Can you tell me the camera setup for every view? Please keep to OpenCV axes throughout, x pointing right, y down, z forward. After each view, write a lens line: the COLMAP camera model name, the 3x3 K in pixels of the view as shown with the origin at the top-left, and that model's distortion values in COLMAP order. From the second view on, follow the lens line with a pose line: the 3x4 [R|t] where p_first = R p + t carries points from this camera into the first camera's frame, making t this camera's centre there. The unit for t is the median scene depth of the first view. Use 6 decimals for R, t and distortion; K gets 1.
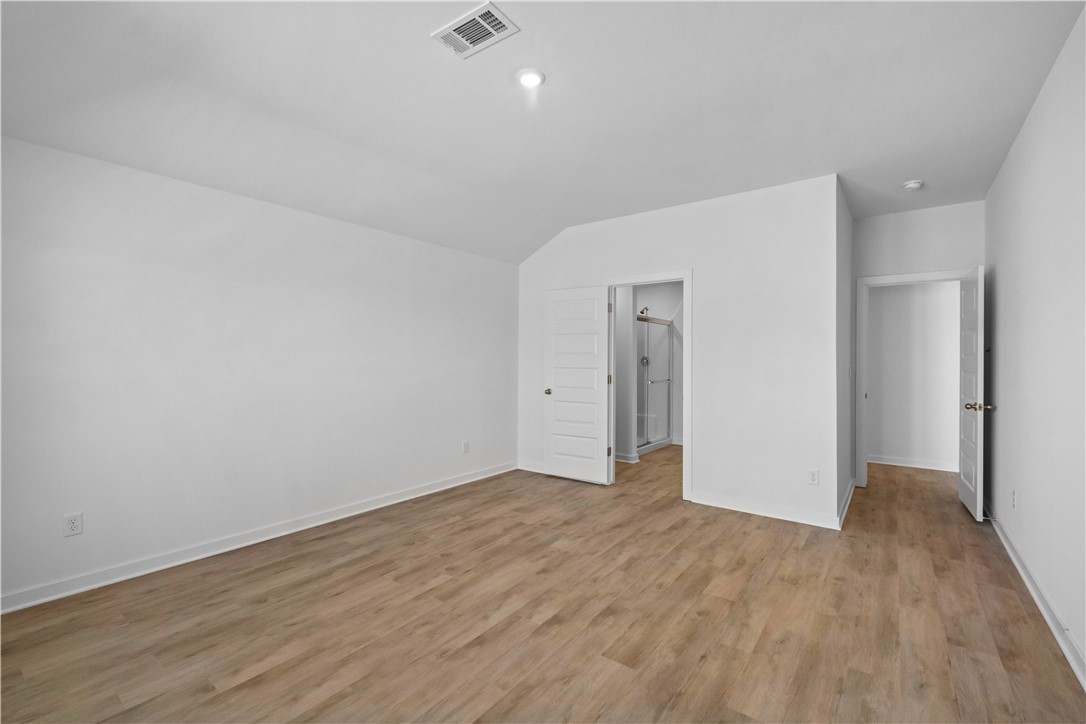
lens RADIAL K [[471.2, 0, 545.4], [0, 471.2, 357.3], [0, 0, 1]] dist [-0.004519, -0.003198]
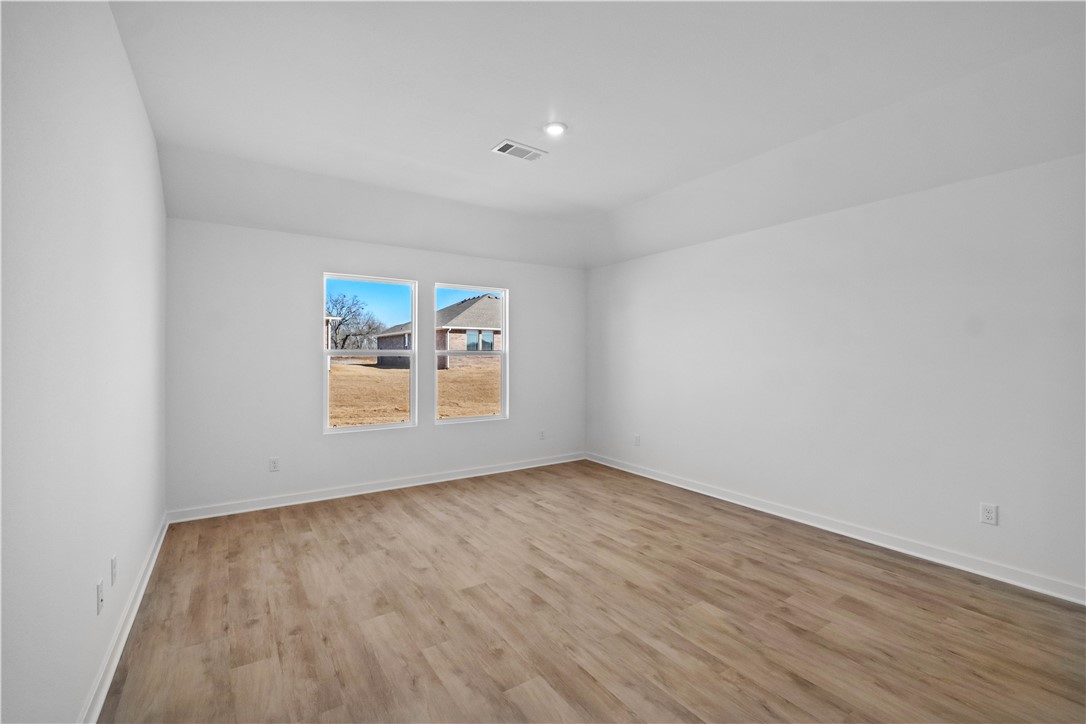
lens RADIAL K [[471.2, 0, 540.4], [0, 471.2, 351.8], [0, 0, 1]] dist [-0.004519, -0.003198]
pose [[-0.337691, -0.013029, -0.941167, 0.891532], [-0.005036, 0.999915, -0.012036, -0.000359], [0.941244, 0.000676, -0.337728, 1.076316]]
